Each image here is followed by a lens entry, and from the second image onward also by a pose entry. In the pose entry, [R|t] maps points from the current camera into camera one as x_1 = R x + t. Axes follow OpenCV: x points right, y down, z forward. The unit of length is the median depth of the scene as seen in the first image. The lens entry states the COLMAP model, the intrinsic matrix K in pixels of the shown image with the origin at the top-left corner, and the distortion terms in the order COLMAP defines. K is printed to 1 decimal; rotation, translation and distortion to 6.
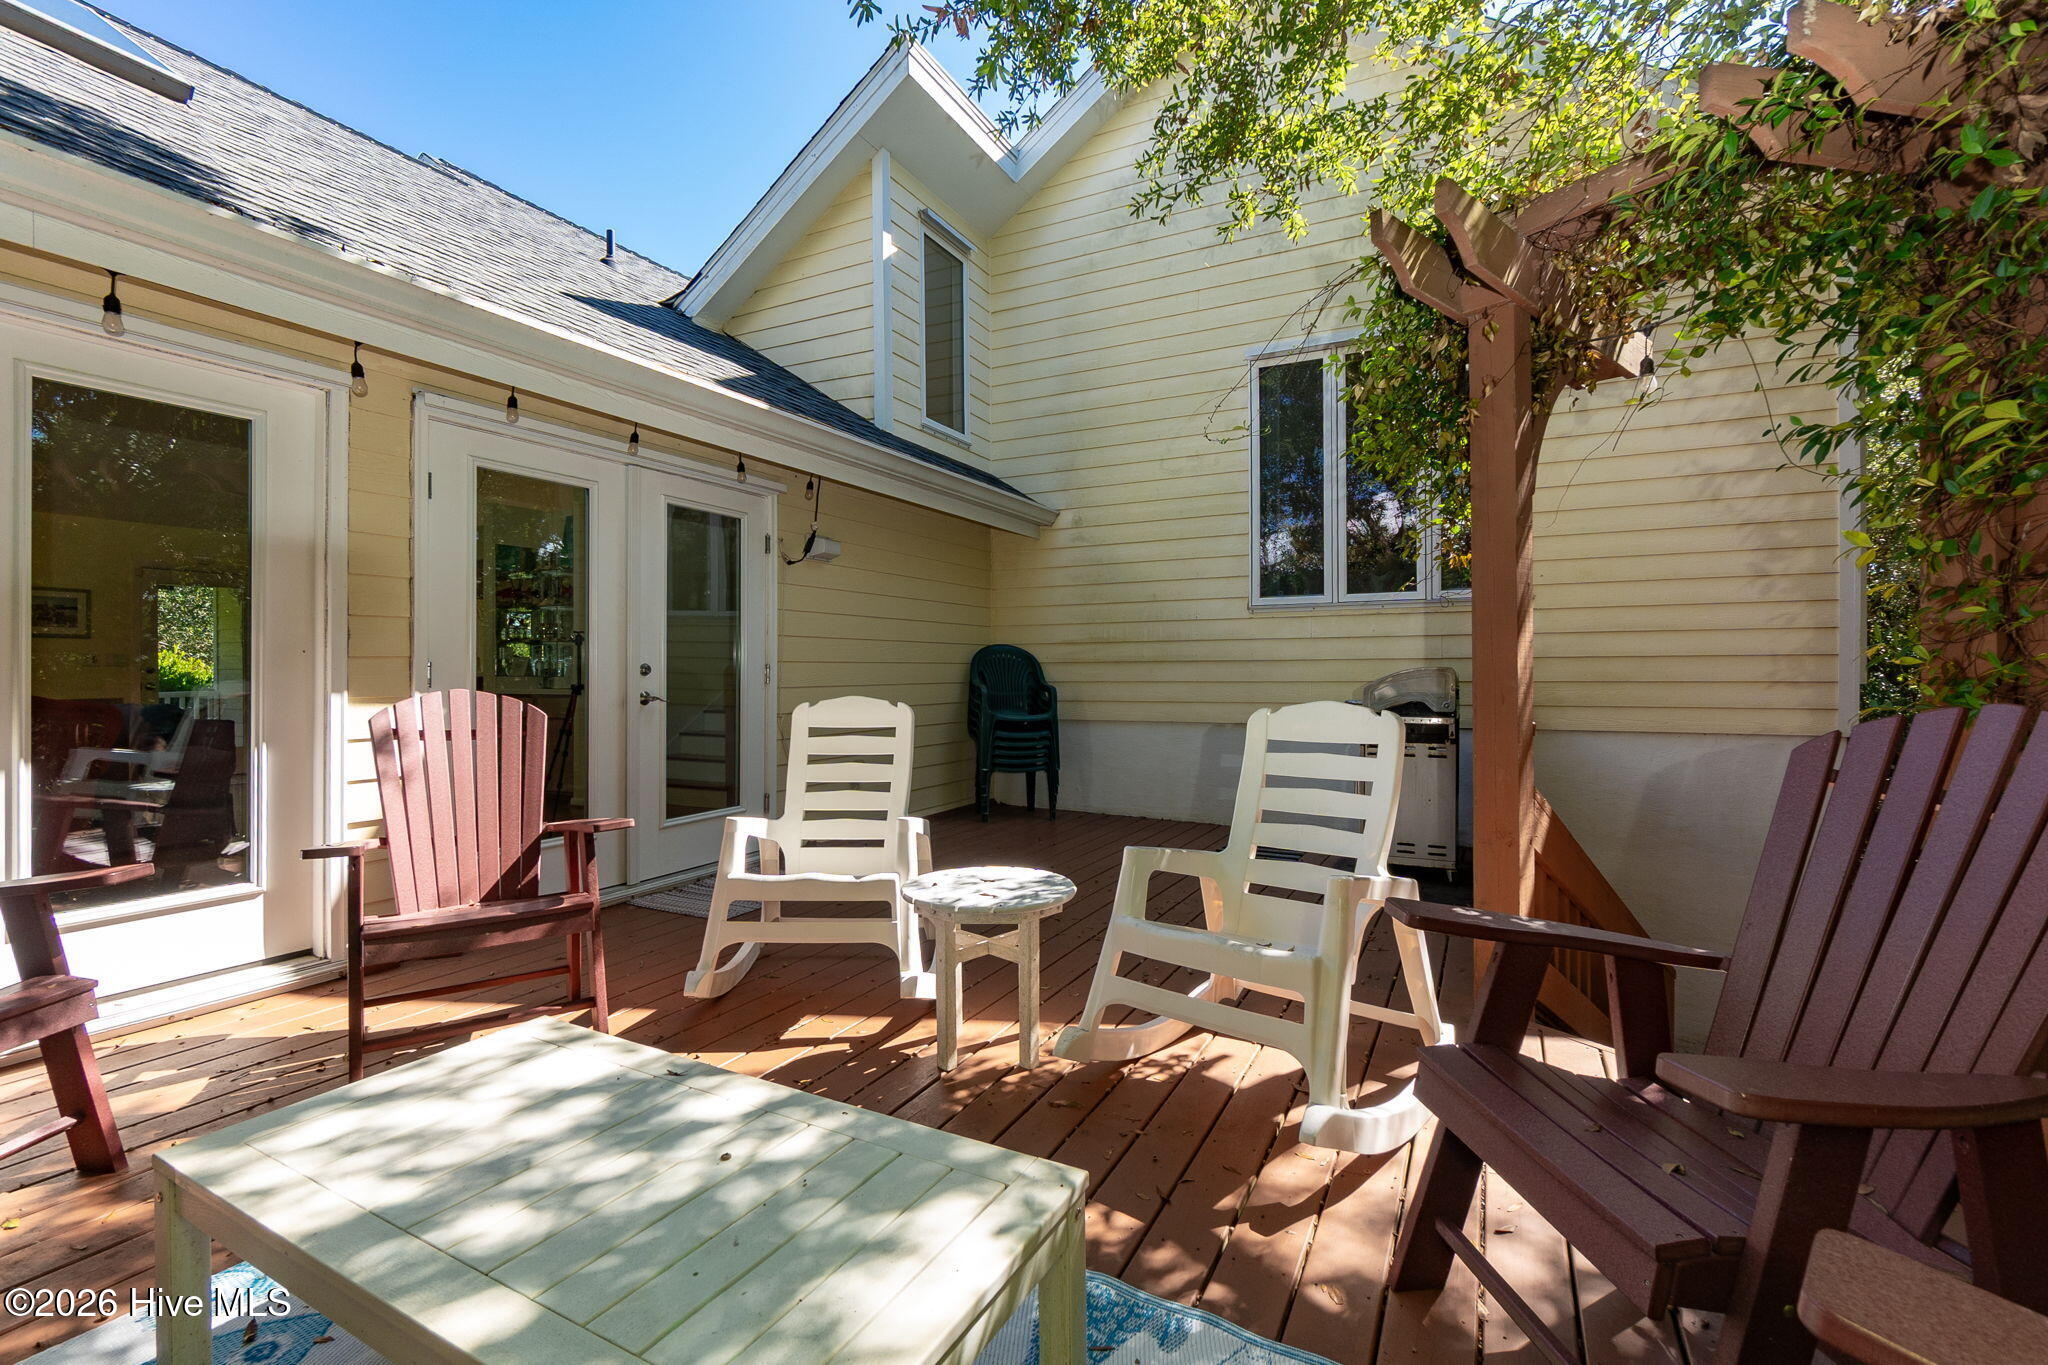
lens RADIAL K [[900.9, 0, 1008.0], [0, 900.9, 673.9], [0, 0, 1]] dist [0.001999, 0.000302]
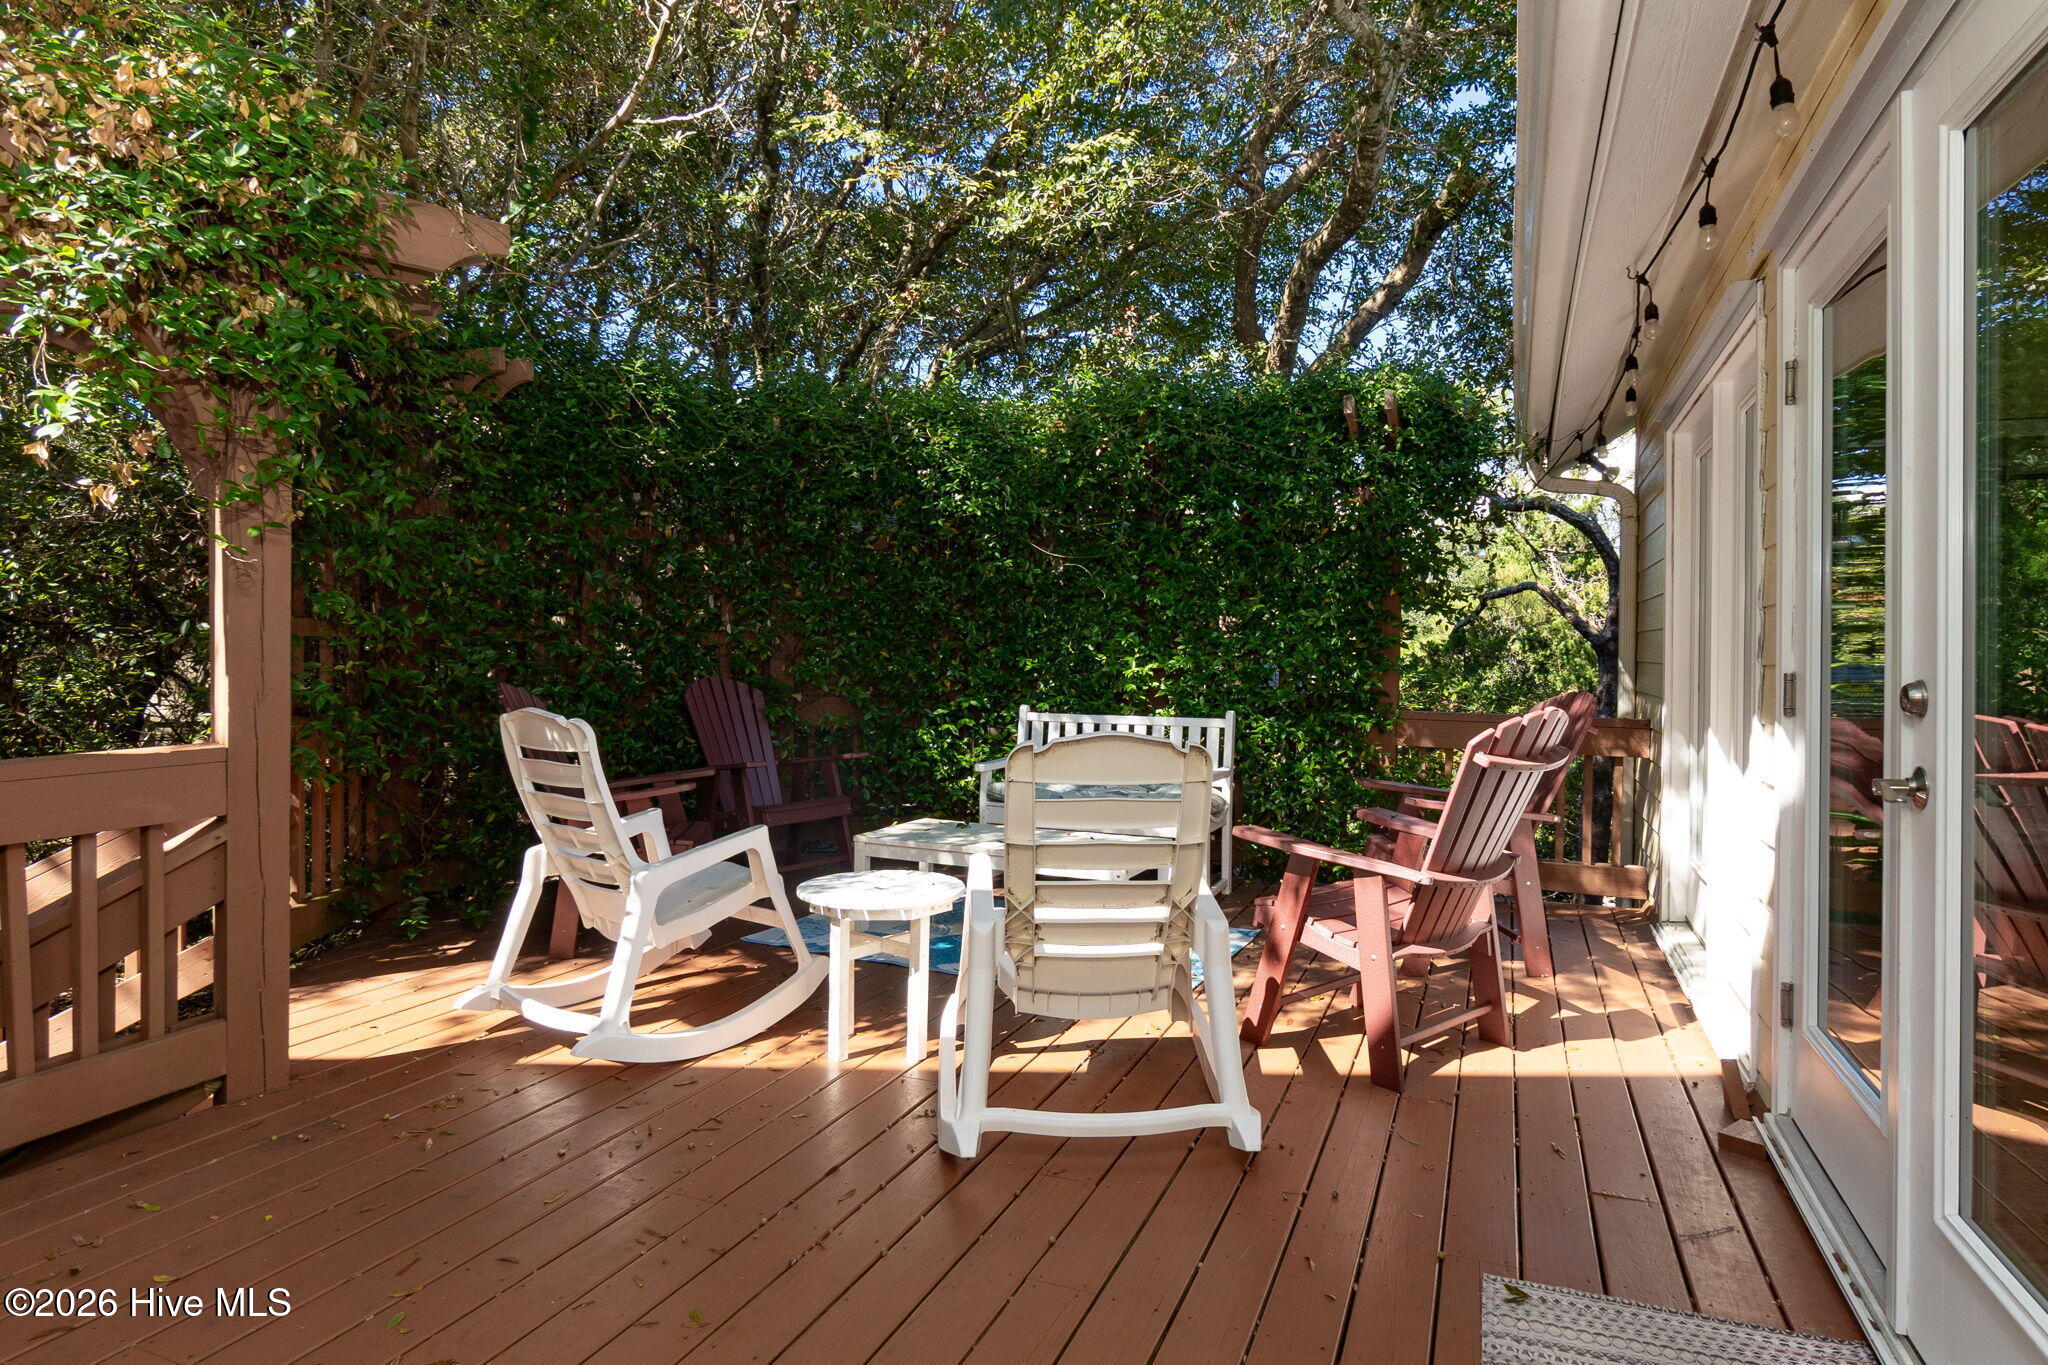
lens RADIAL K [[1111.3, 0, 1024.0], [0, 1111.3, 682.5], [0, 0, 1]] dist [0.000495, 0.000116]
pose [[-0.995692, -0.003141, -0.092673, -0.069875], [-0.004526, 0.999881, 0.014740, -0.020840], [0.092615, 0.015096, -0.995588, 2.384256]]
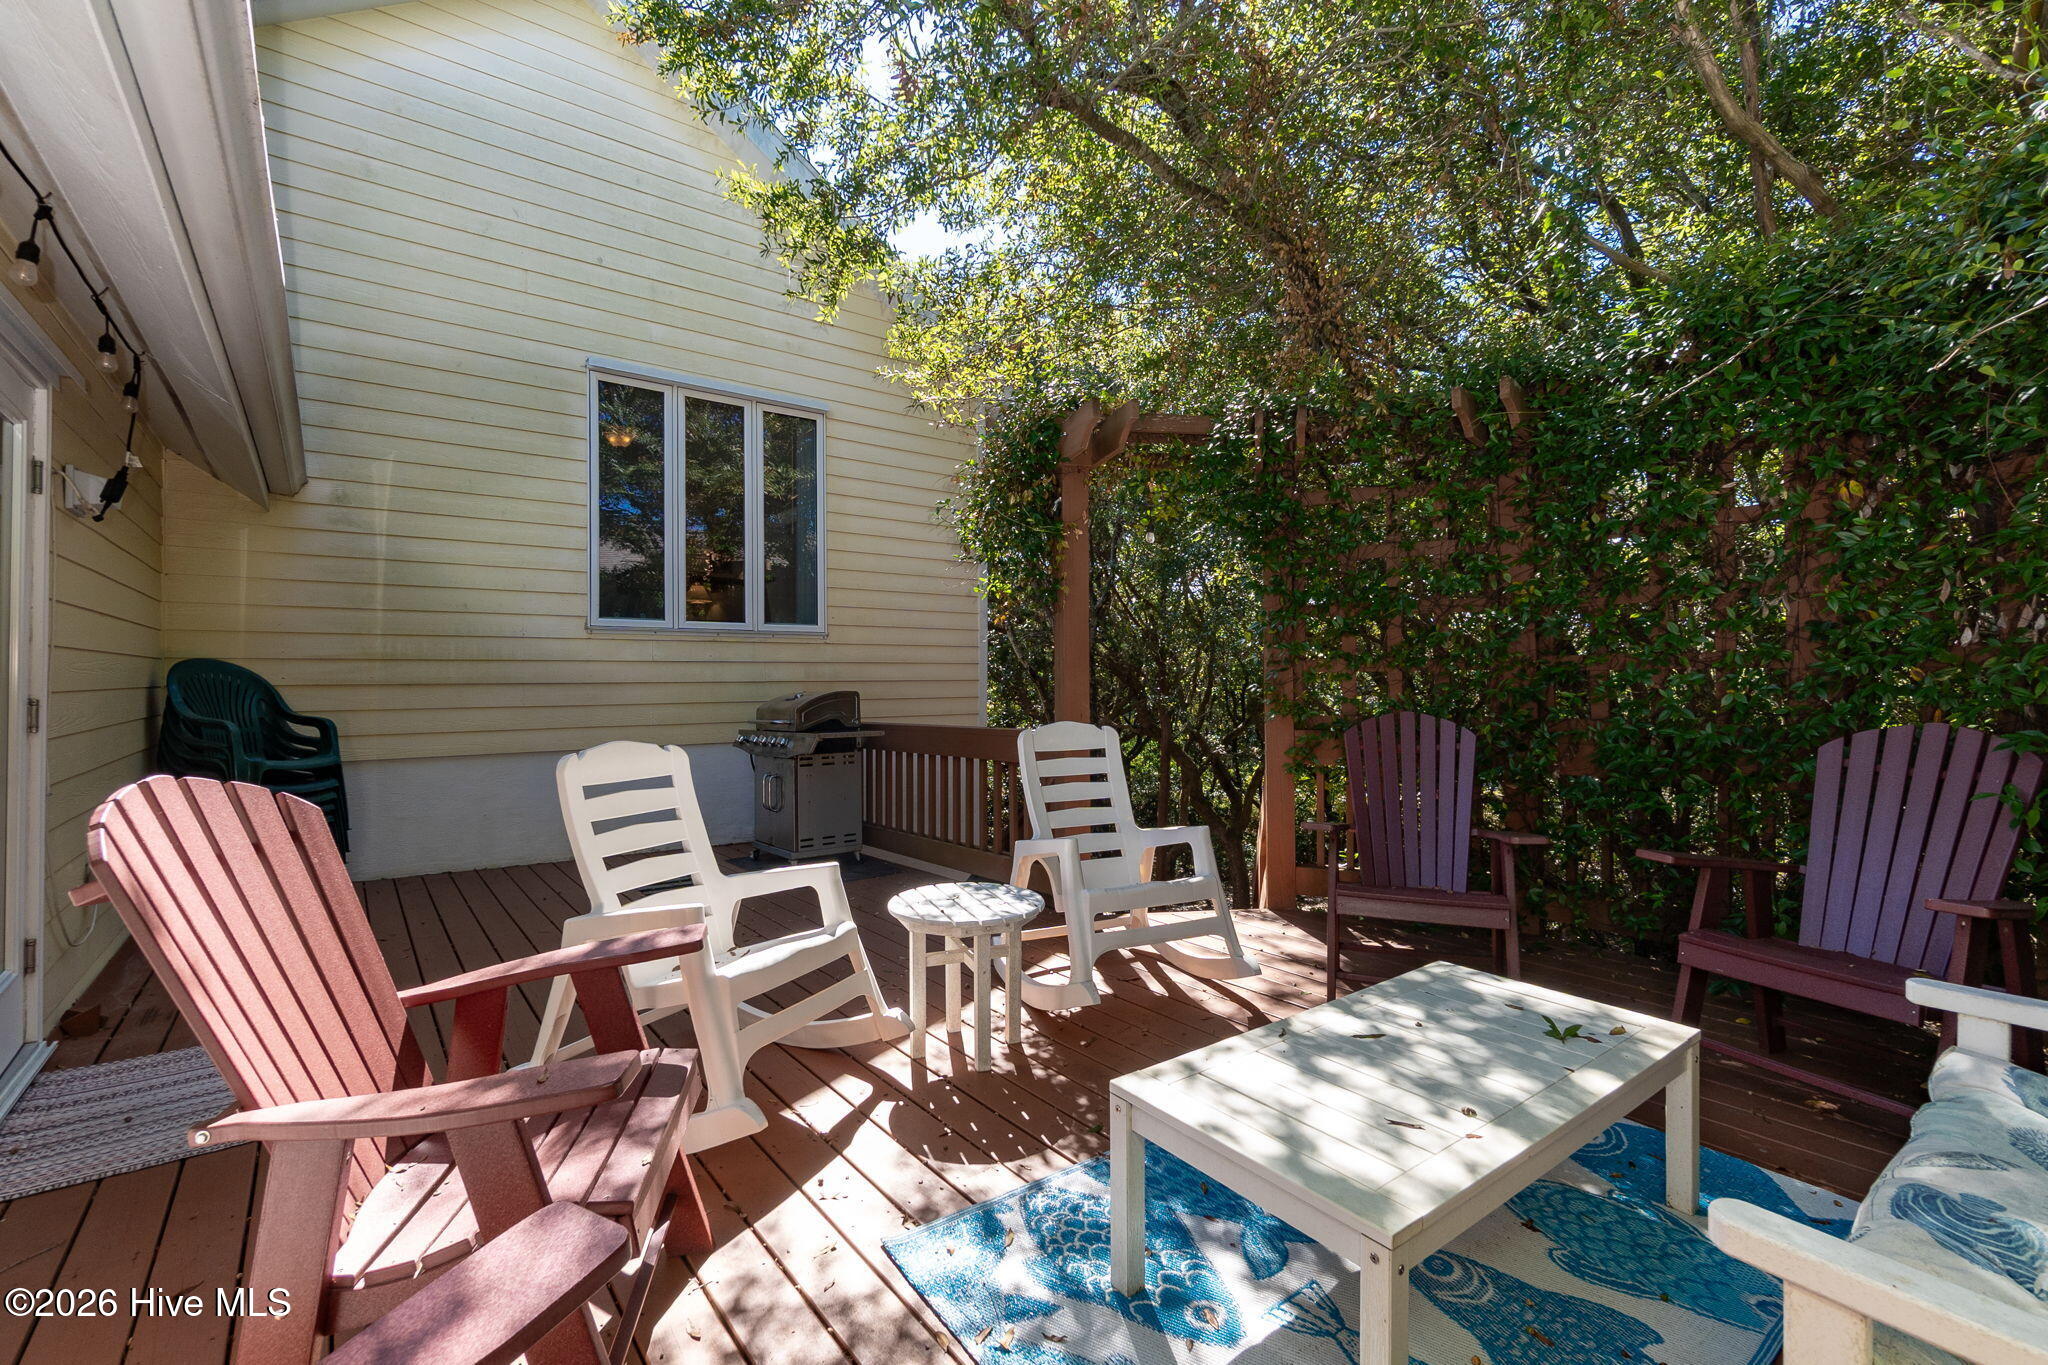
lens RADIAL K [[900.9, 0, 1008.0], [0, 900.9, 673.9], [0, 0, 1]] dist [0.001999, 0.000302]
pose [[0.417950, 0.003877, 0.908462, -1.051494], [0.006644, 0.999951, -0.007324, -0.037219], [-0.908446, 0.009097, 0.417904, 0.508675]]
